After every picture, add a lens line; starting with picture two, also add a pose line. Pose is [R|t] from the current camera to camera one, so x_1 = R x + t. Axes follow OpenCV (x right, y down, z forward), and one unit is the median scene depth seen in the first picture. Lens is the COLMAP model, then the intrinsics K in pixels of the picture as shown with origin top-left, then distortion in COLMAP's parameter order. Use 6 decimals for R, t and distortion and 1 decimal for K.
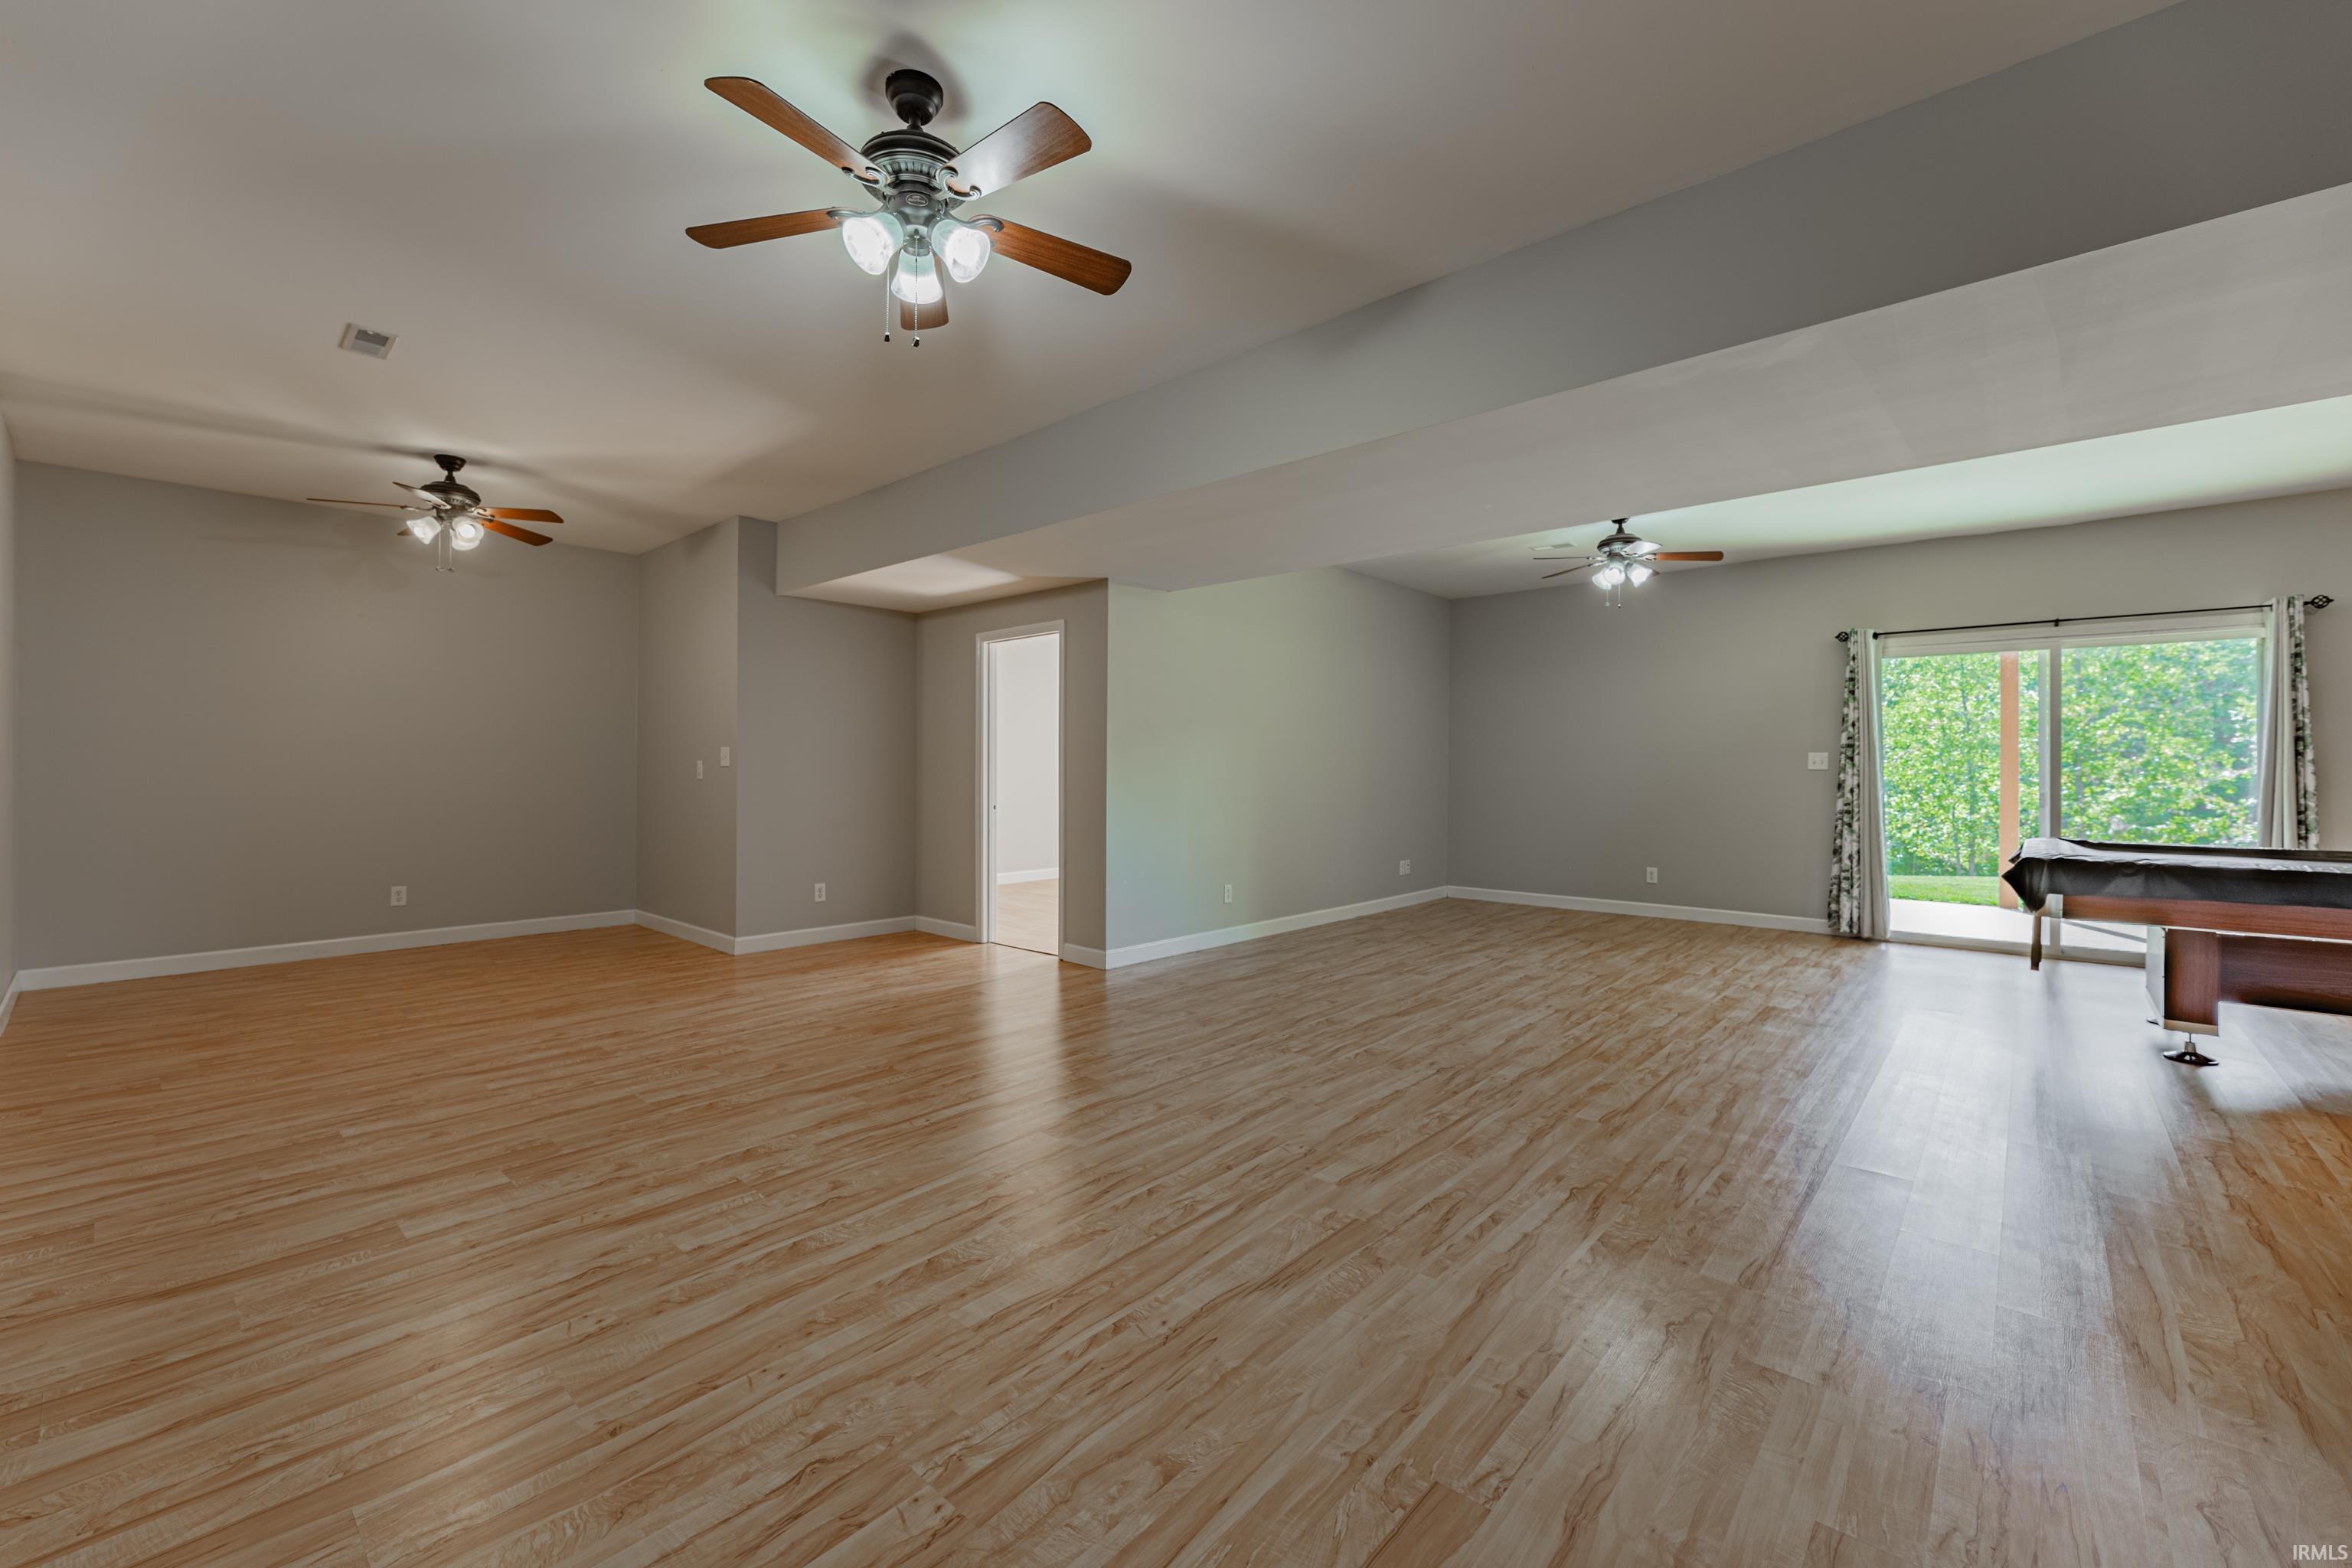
lens RADIAL K [[951.8, 0, 1115.8], [0, 951.8, 759.8], [0, 0, 1]] dist [0.004321, 0.000136]
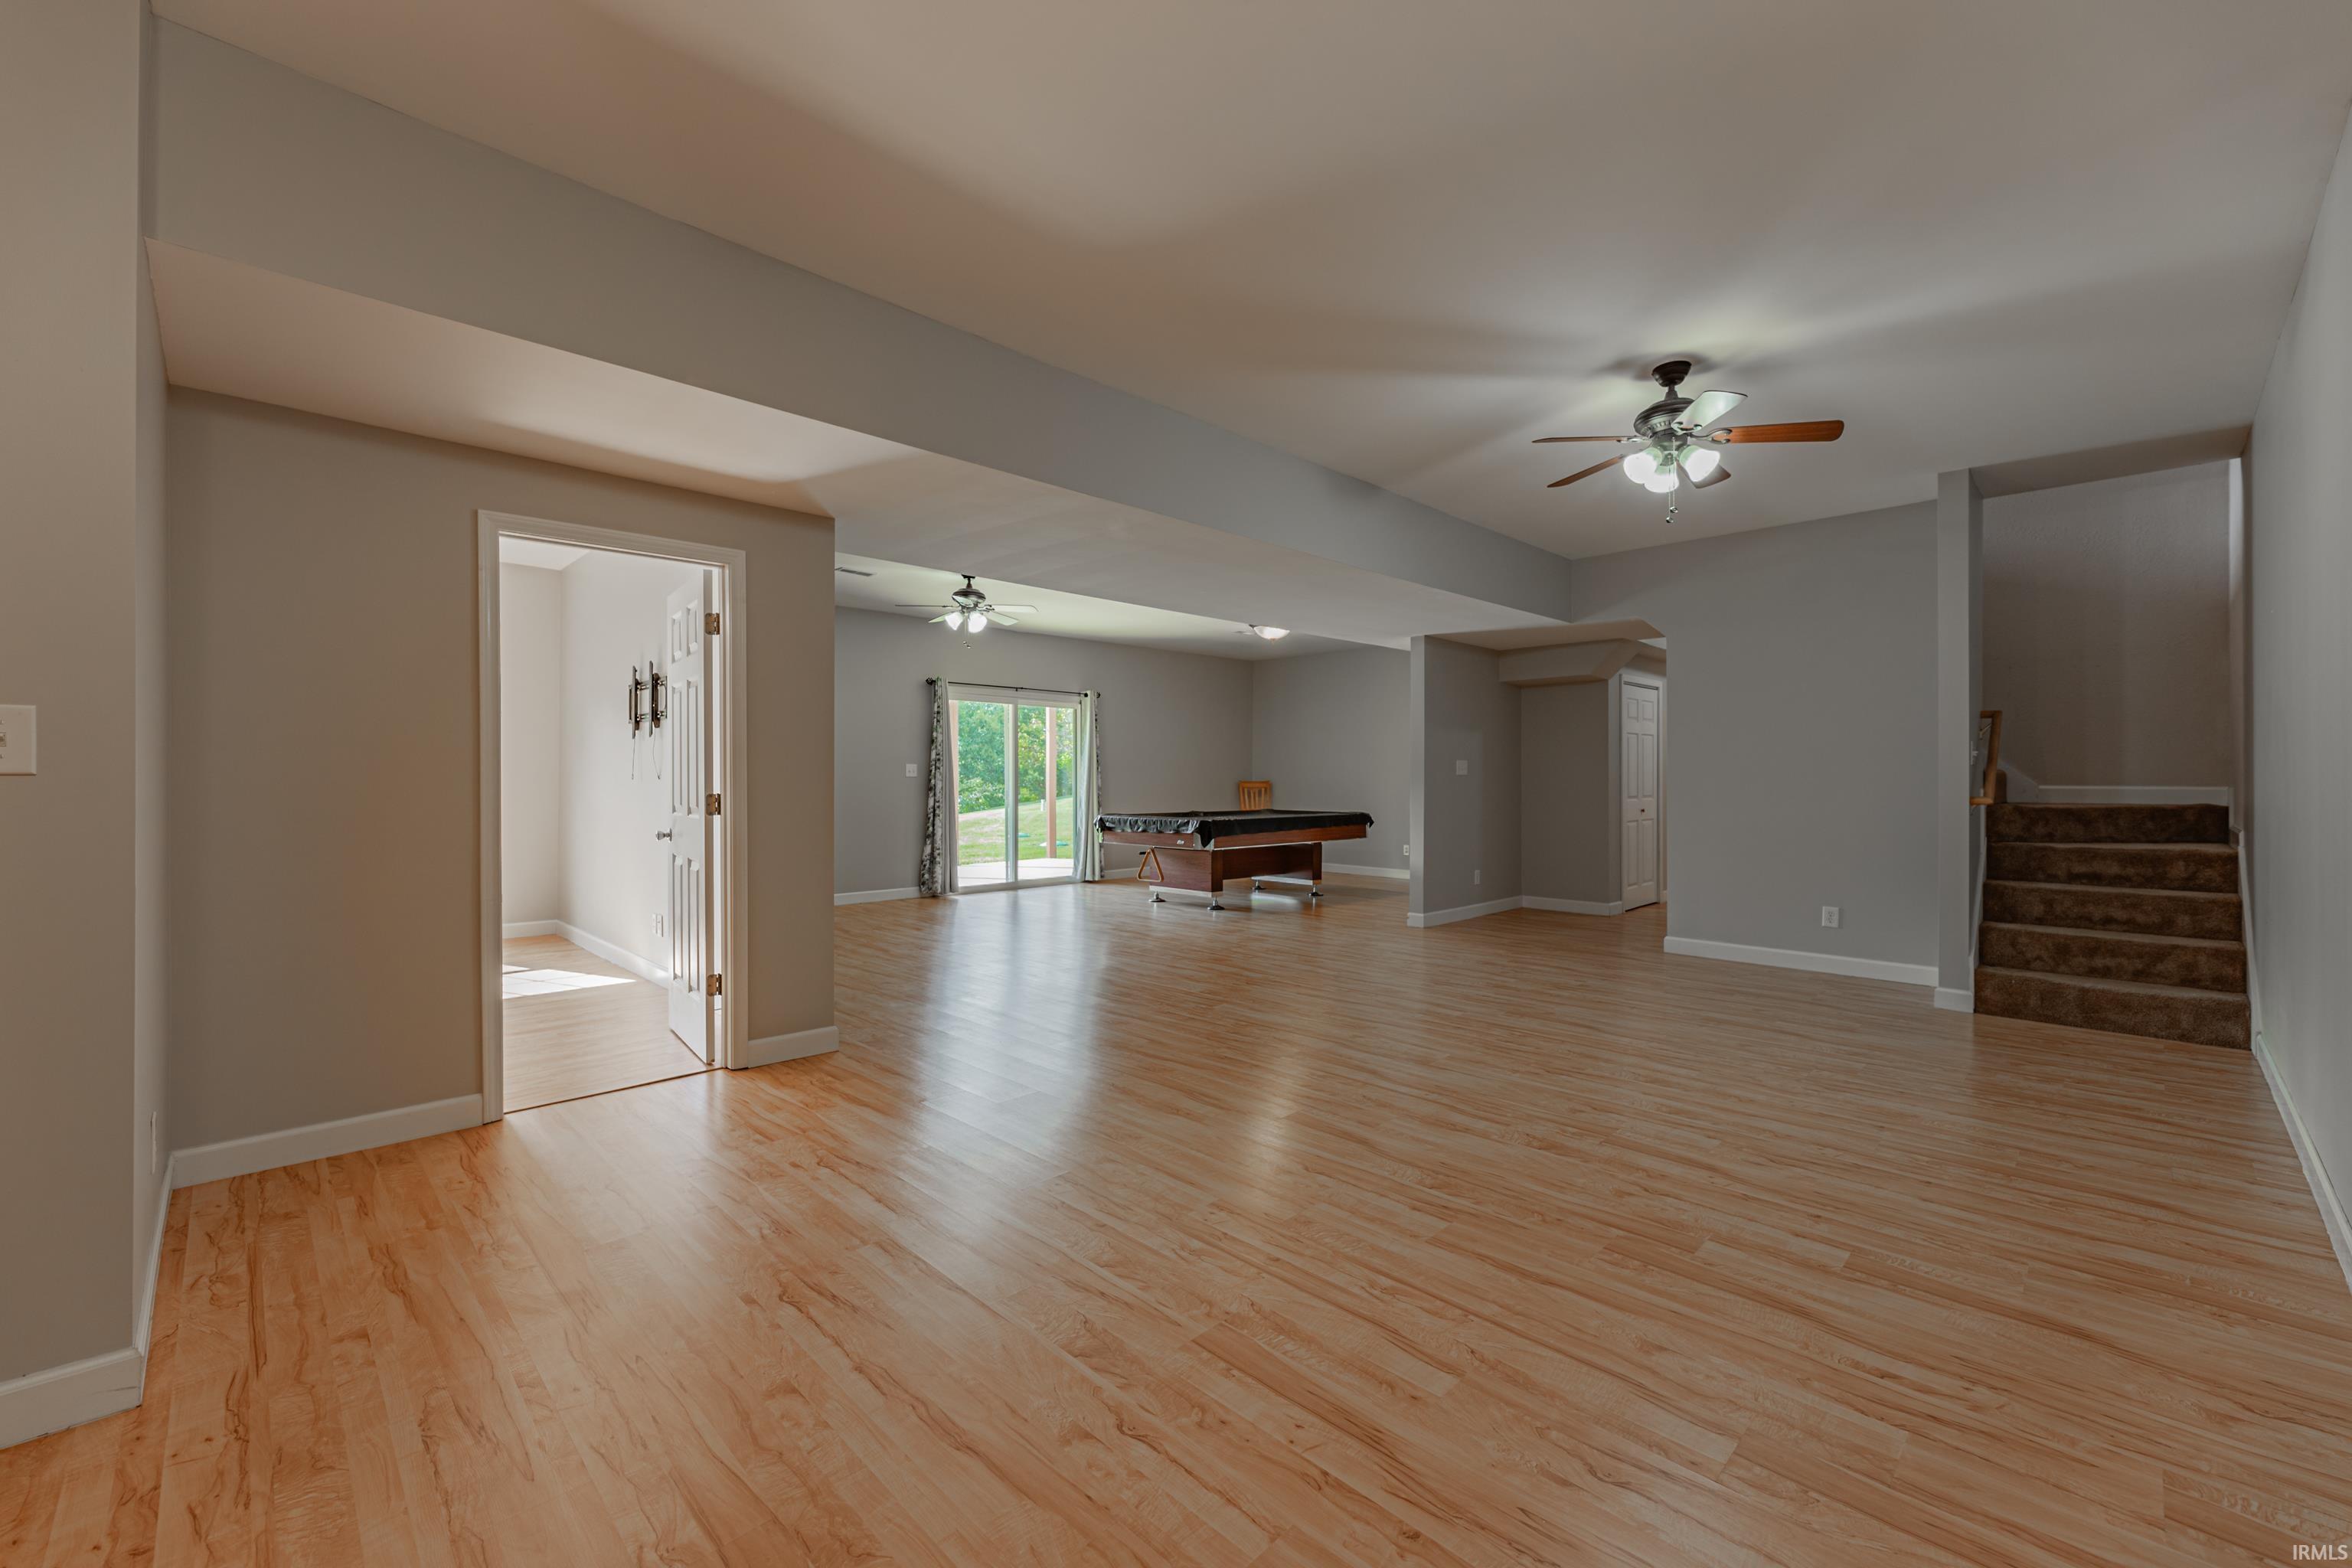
lens RADIAL K [[951.8, 0, 1191.6], [0, 951.8, 792.4], [0, 0, 1]] dist [0.004321, 0.000136]
pose [[0.018857, -0.019851, 0.999625, -1.464937], [-0.007699, 0.999770, 0.019999, 0.005192], [-0.999793, -0.008073, 0.018699, 1.406767]]
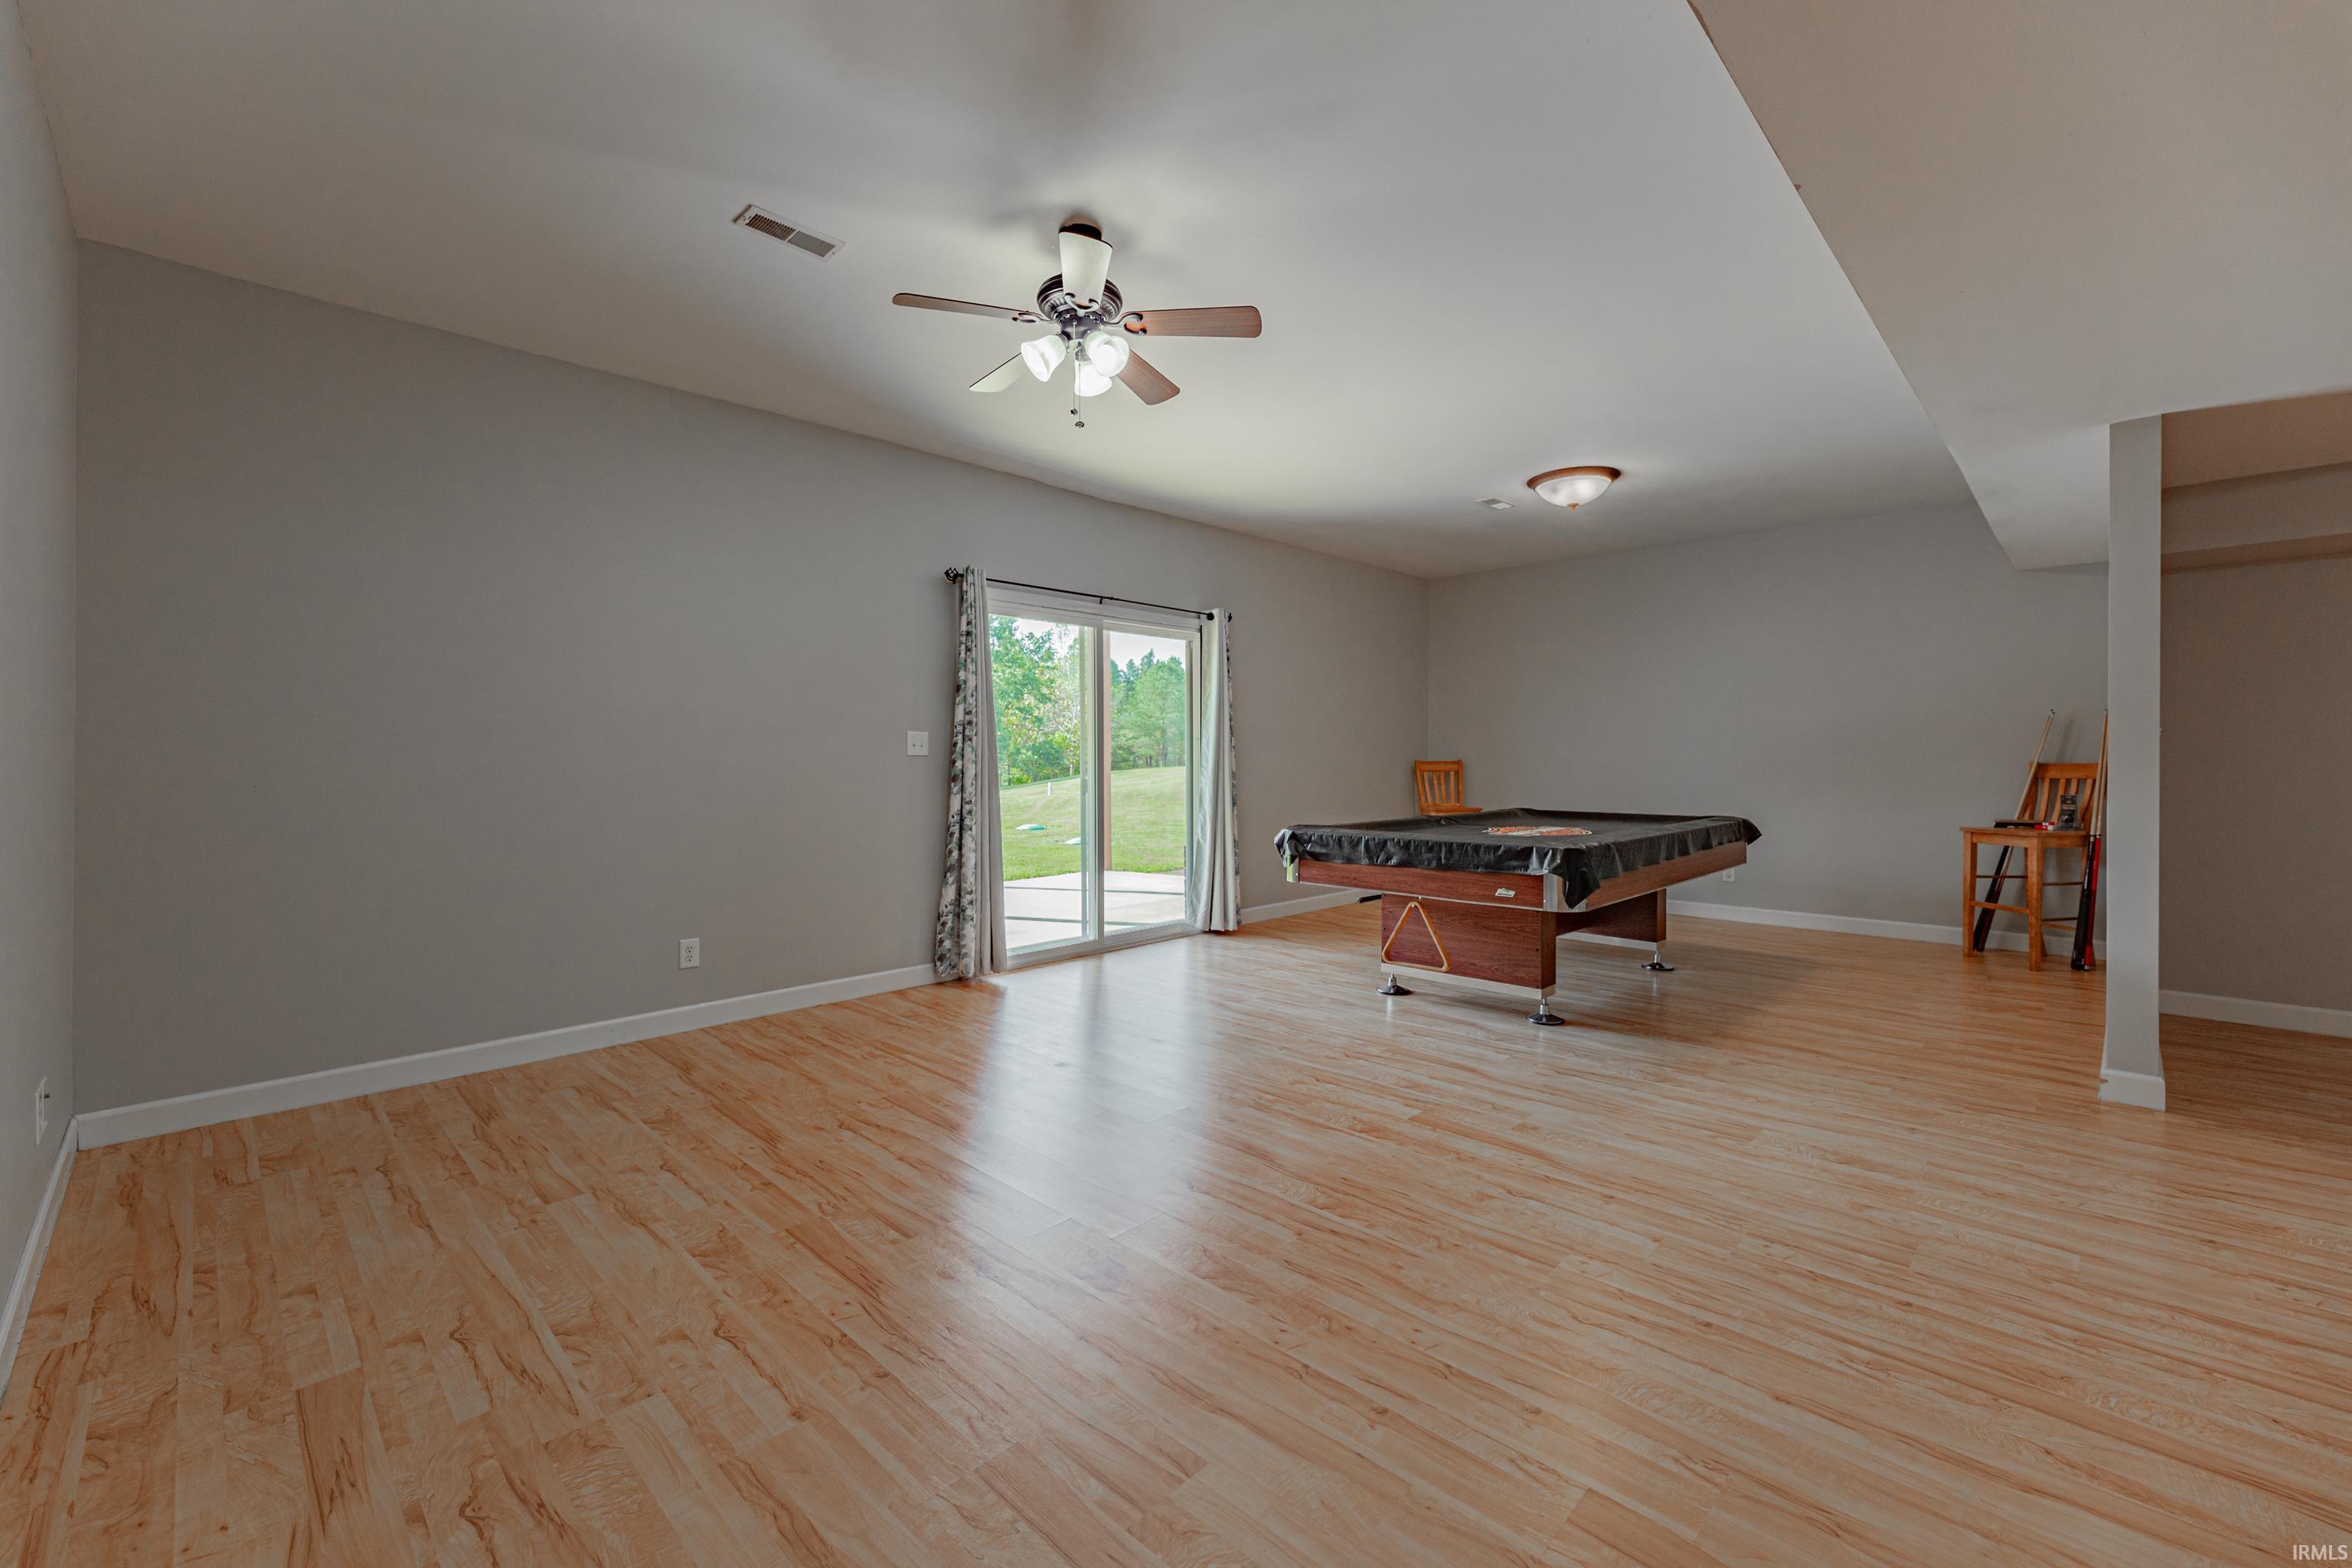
lens RADIAL K [[951.8, 0, 1175.2], [0, 951.8, 769.0], [0, 0, 1]] dist [0.004321, 0.000136]
pose [[0.002709, -0.011818, 0.999926, 0.074770], [-0.005124, 0.999917, 0.011831, 0.026893], [-0.999983, -0.005156, 0.002648, 1.964698]]
